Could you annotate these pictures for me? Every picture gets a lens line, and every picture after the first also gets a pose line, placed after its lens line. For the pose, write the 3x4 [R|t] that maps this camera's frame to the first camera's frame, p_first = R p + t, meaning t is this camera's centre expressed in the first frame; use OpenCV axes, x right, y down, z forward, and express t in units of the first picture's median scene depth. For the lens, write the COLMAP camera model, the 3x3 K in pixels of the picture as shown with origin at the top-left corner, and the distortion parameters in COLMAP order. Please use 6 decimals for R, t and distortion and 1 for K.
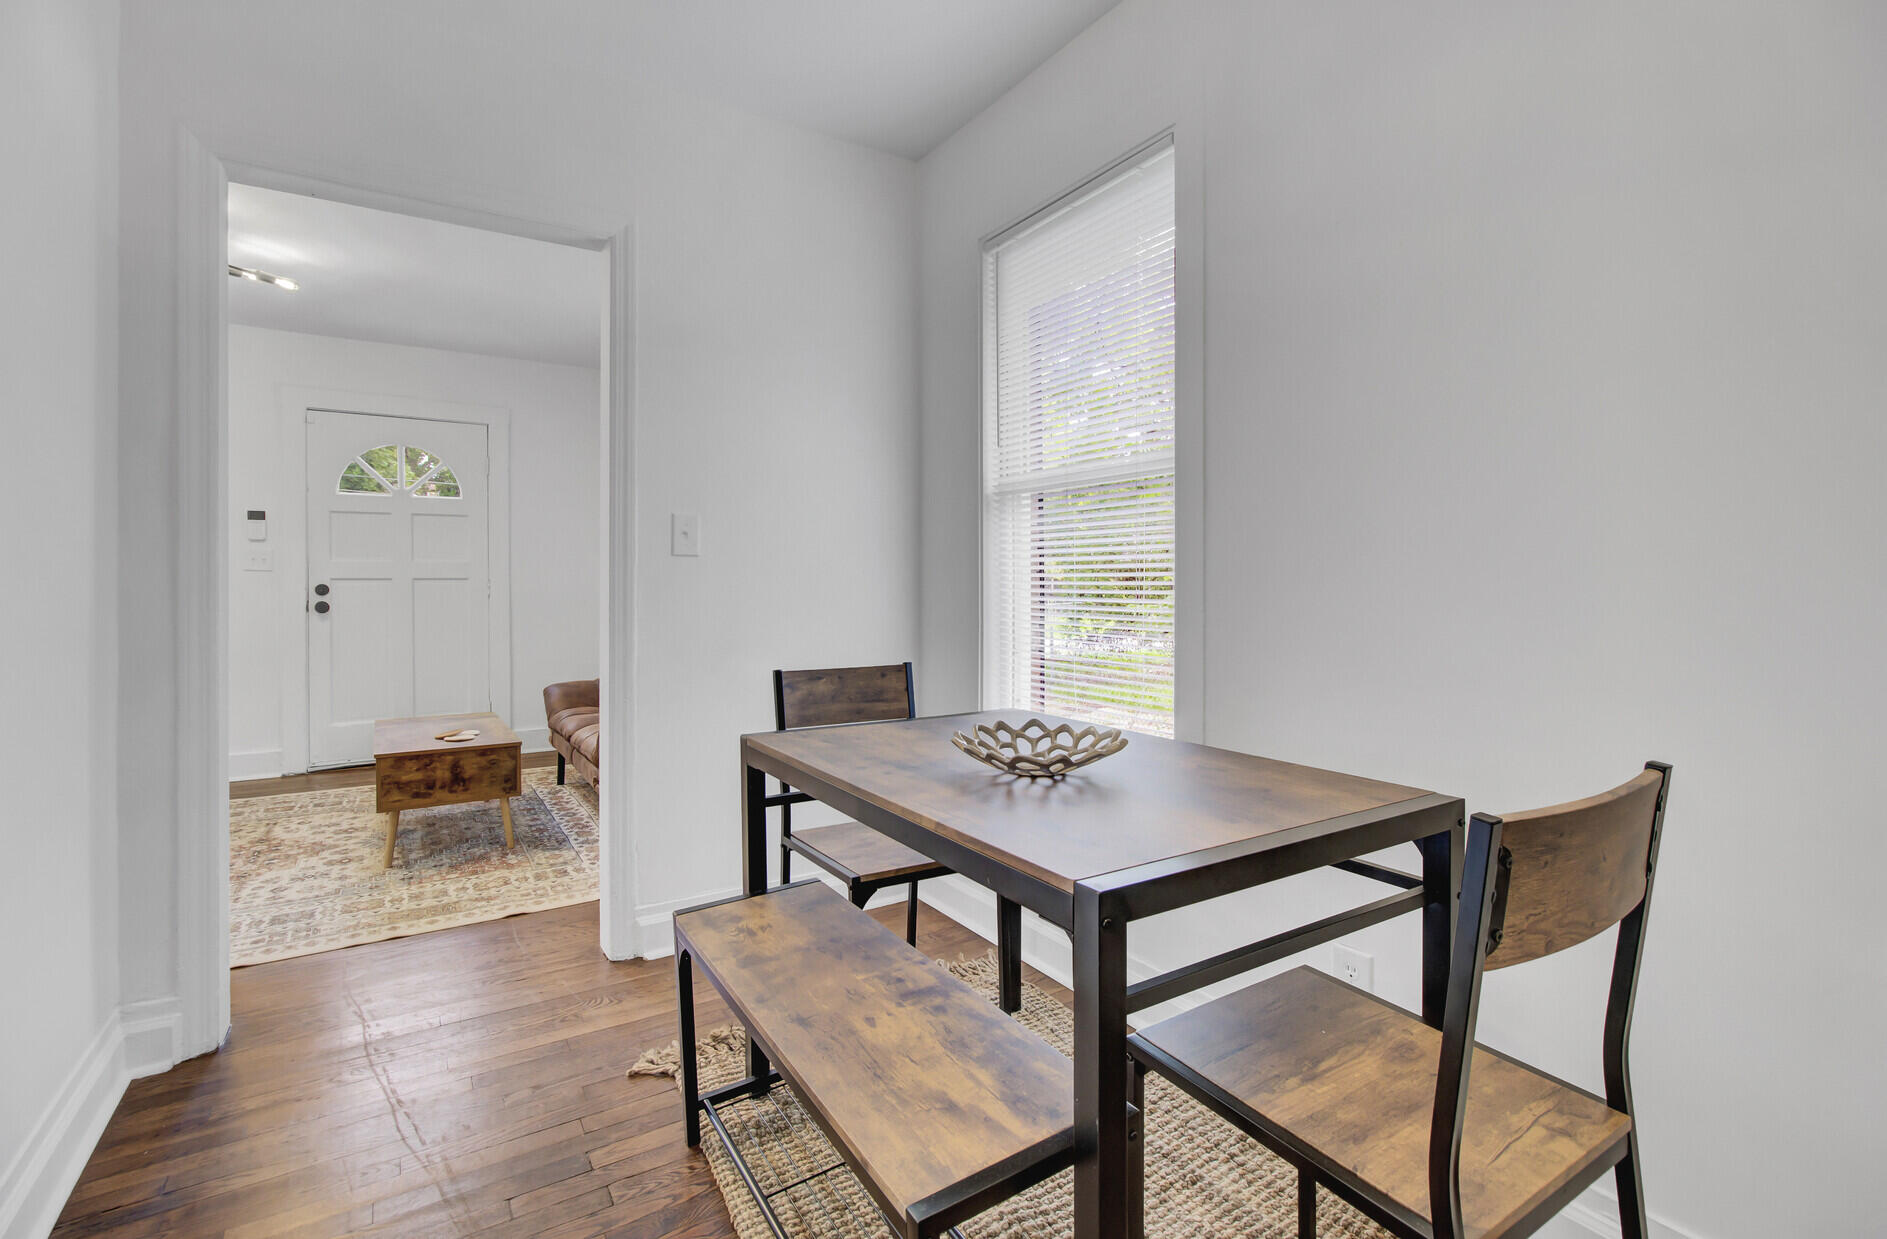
lens RADIAL K [[870.0, 0, 948.8], [0, 870.0, 604.3], [0, 0, 1]] dist [0.001413, -0.001465]
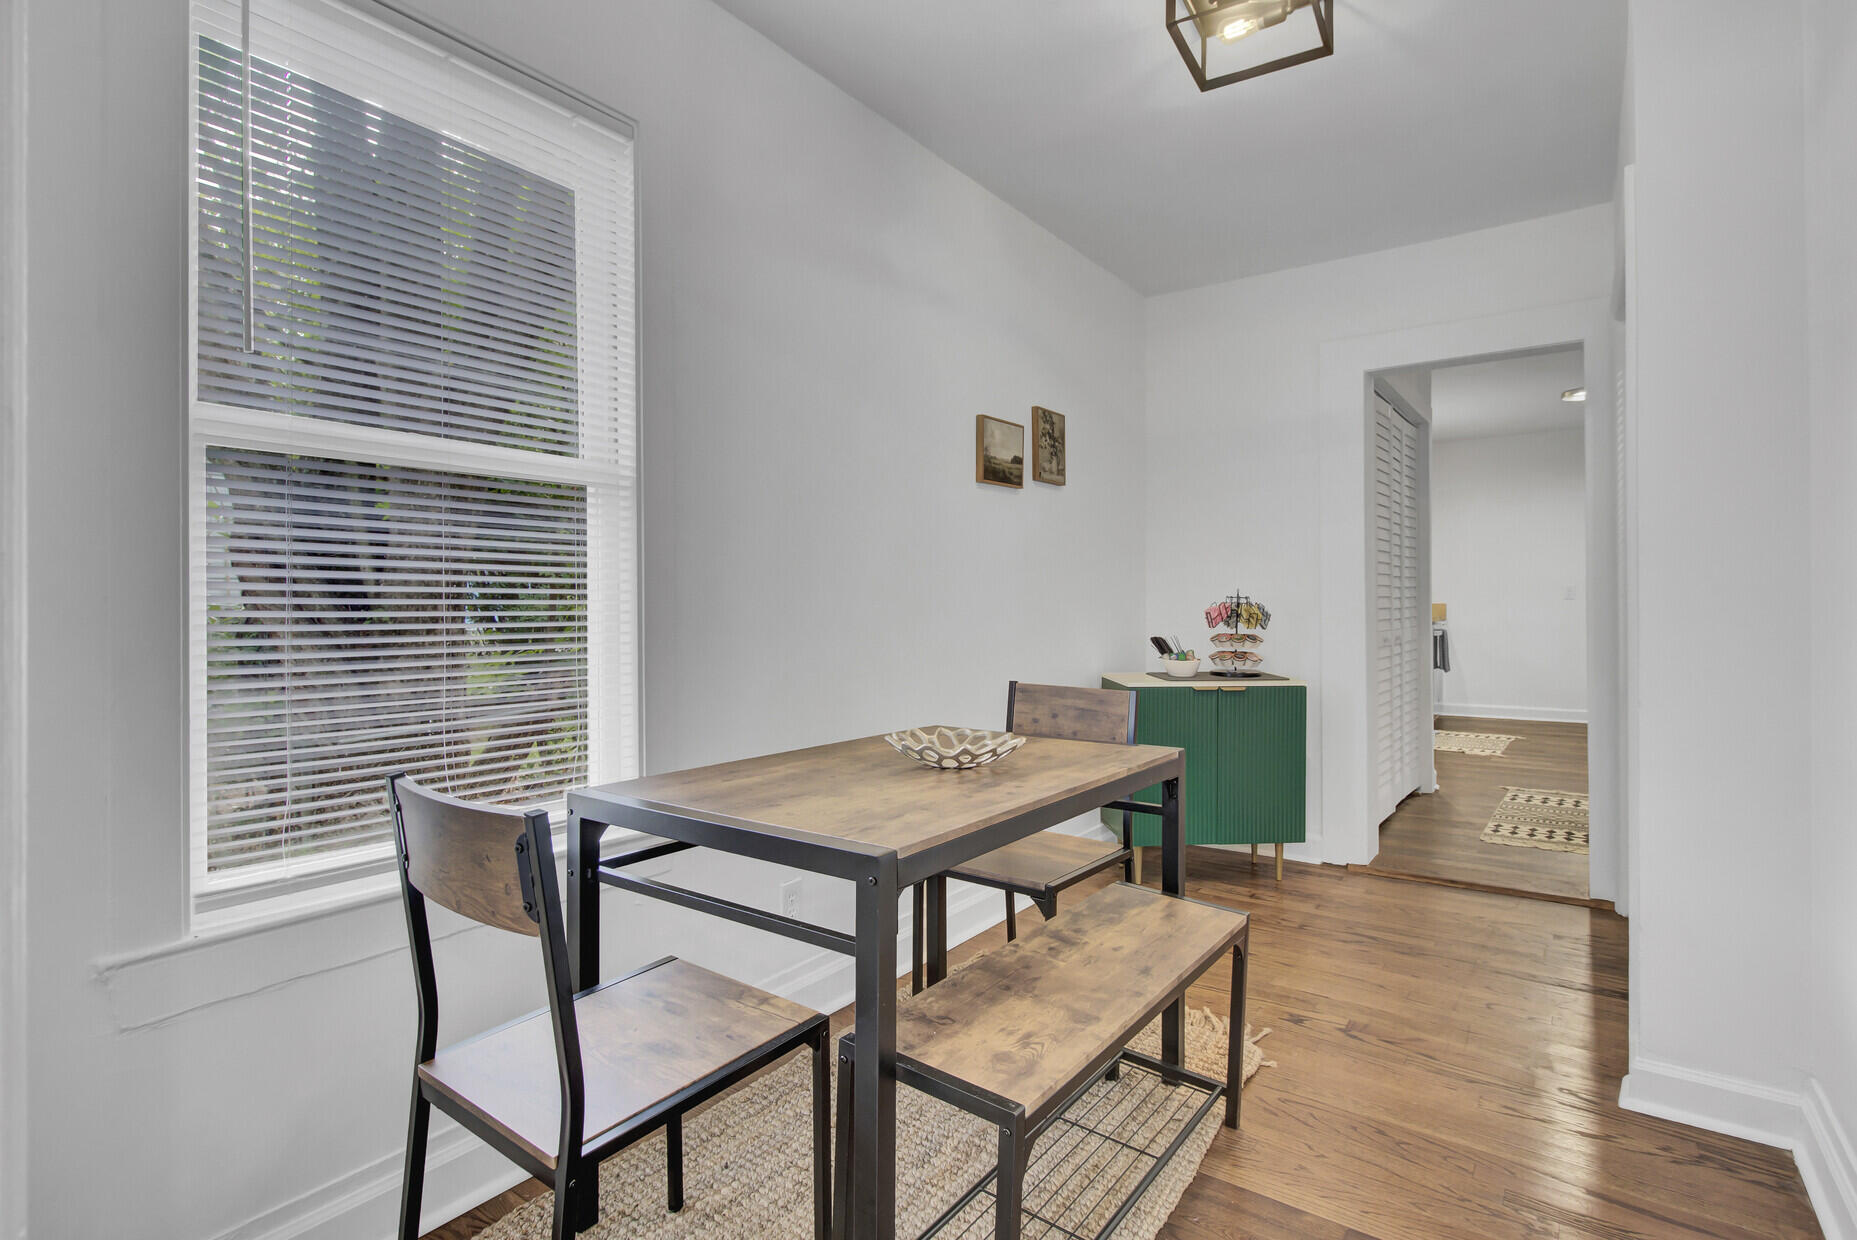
lens RADIAL K [[903.0, 0, 926.7], [0, 903.0, 616.9], [0, 0, 1]] dist [0.002341, 0.000113]
pose [[-0.371490, -0.002402, 0.928434, -1.085659], [0.024033, 0.999637, 0.012203, -0.033109], [-0.928126, 0.026846, -0.371298, 1.541869]]
